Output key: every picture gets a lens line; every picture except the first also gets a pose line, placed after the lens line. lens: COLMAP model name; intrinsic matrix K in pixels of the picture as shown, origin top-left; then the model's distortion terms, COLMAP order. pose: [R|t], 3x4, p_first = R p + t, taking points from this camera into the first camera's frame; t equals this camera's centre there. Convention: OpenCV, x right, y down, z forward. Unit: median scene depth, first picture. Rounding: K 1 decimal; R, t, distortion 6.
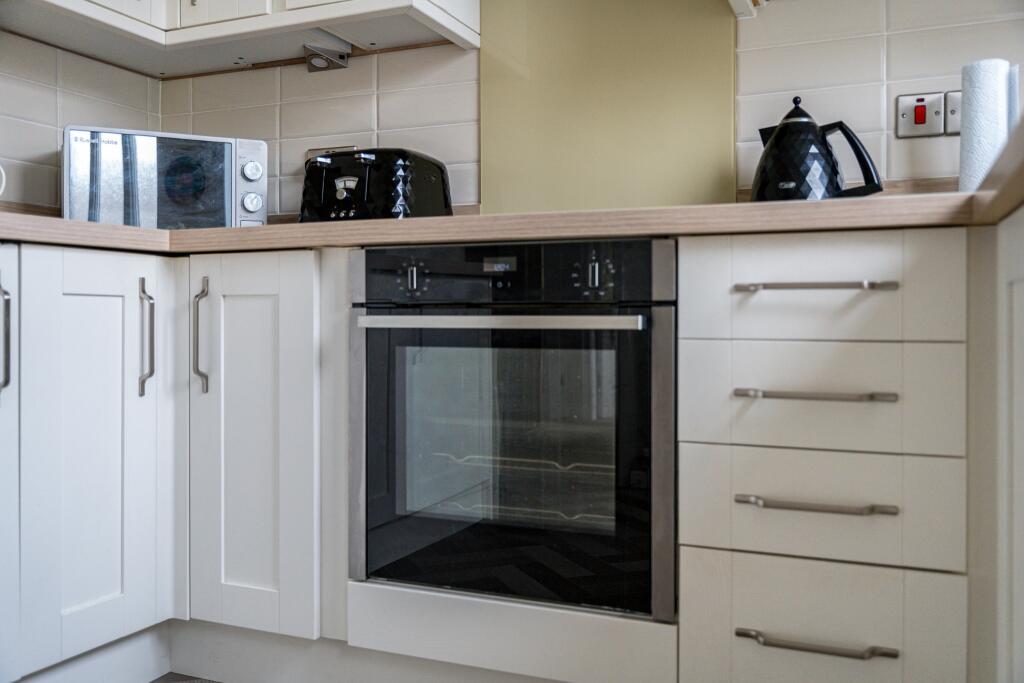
lens RADIAL K [[892.4, 0, 514.2], [0, 892.4, 312.0], [0, 0, 1]] dist [-0.003873, -0.005957]
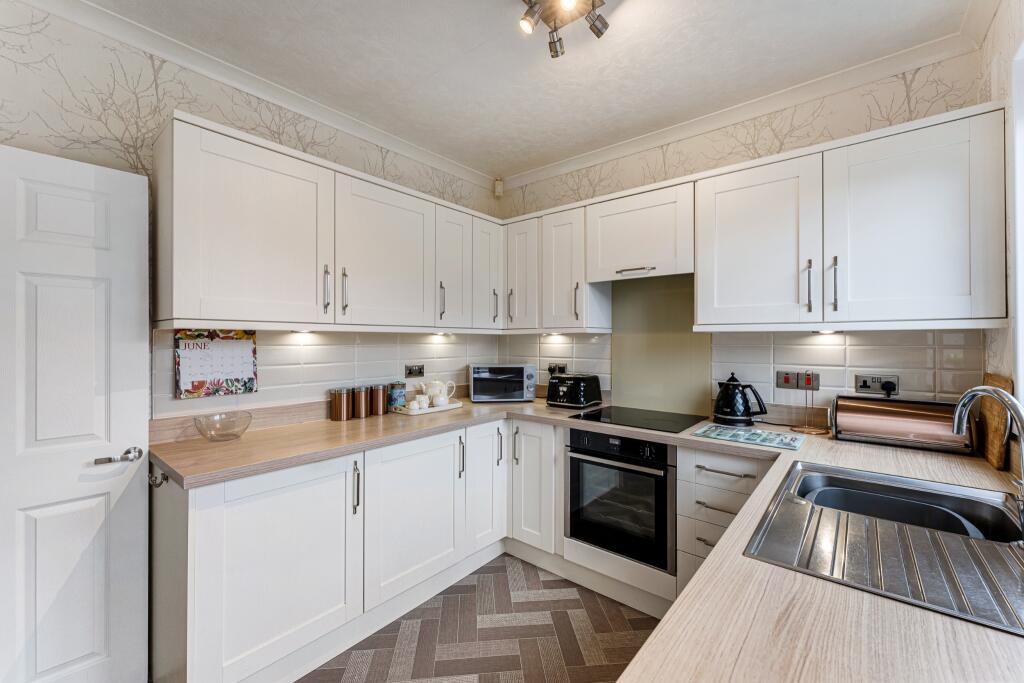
lens RADIAL K [[416.1, 0, 515.8], [0, 416.1, 339.2], [0, 0, 1]] dist [-0.001329, -0.000150]
pose [[0.957875, 0.000854, -0.287185, 0.056291], [-0.001874, 0.999993, -0.003276, -0.340518], [0.287180, 0.003677, 0.957870, -0.368219]]
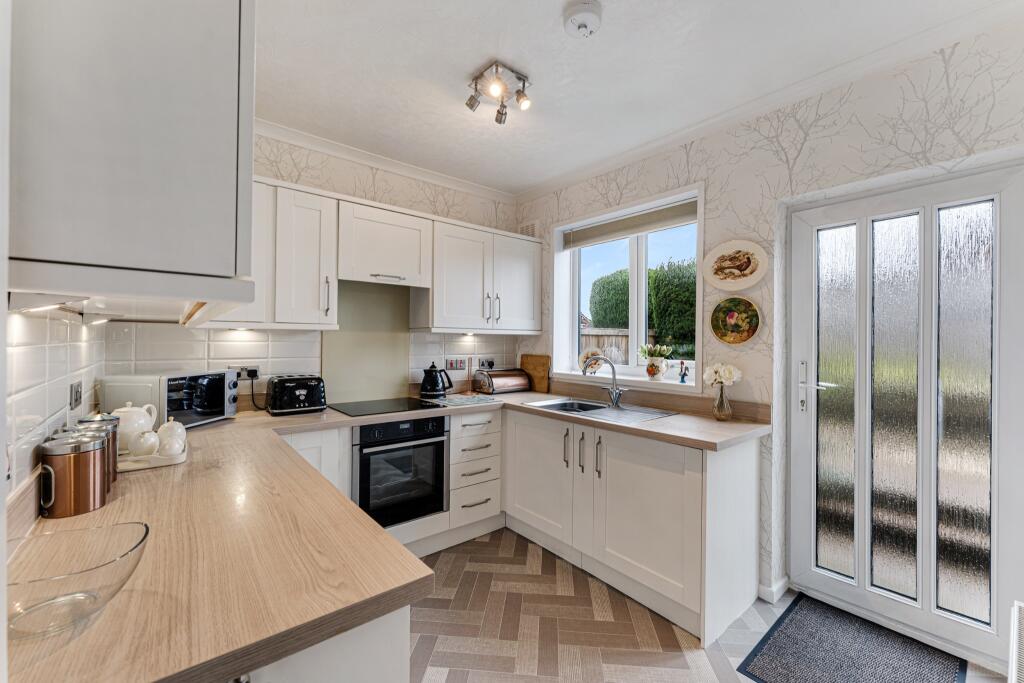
lens RADIAL K [[426.8, 0, 507.9], [0, 426.8, 339.8], [0, 0, 1]] dist [-0.000399, -0.000251]
pose [[0.464976, 0.005847, 0.885304, -1.134080], [-0.006838, 0.999972, -0.003013, -0.335989], [-0.885297, -0.004653, 0.465003, -0.102118]]
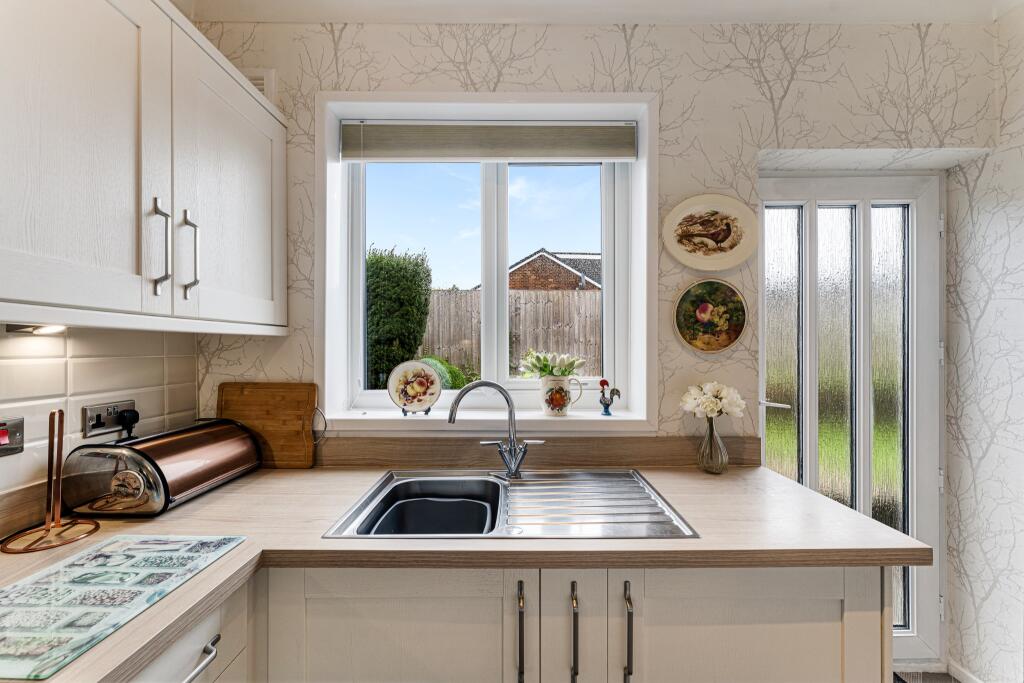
lens RADIAL K [[425.3, 0, 518.2], [0, 425.3, 343.9], [0, 0, 1]] dist [0.001191, -0.000075]
pose [[-0.396911, 0.010404, 0.917798, -0.260295], [0.003297, 0.999945, -0.009910, -0.340041], [-0.917851, -0.000907, -0.396923, 0.614599]]
